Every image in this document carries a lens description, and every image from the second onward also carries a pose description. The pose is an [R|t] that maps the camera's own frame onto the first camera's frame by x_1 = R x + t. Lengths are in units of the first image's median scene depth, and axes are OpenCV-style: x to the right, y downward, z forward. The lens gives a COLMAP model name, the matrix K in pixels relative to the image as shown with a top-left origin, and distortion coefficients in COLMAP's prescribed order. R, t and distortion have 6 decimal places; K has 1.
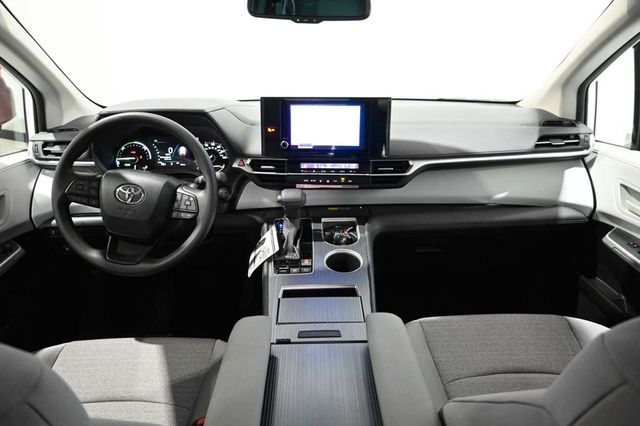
lens RADIAL K [[428.9, 0, 318.1], [0, 428.9, 212.4], [0, 0, 1]] dist [-0.003393, -0.005368]
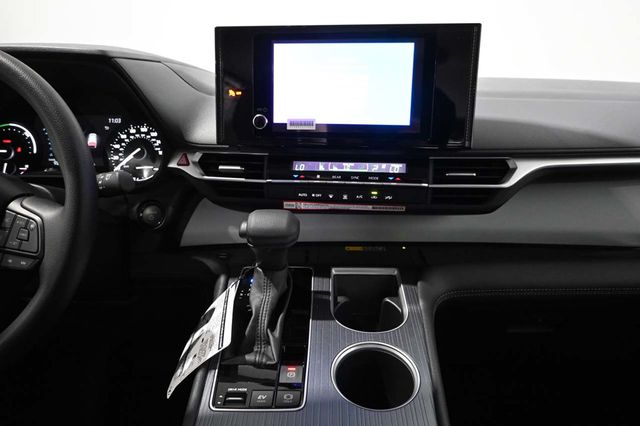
lens RADIAL K [[428.9, 0, 317.3], [0, 428.9, 217.9], [0, 0, 1]] dist [-0.003393, -0.005368]
pose [[0.998564, 0.023203, -0.048284, 0.015245], [-0.025743, 0.998281, -0.052654, -0.019857], [0.046980, 0.053822, 0.997445, 0.493242]]
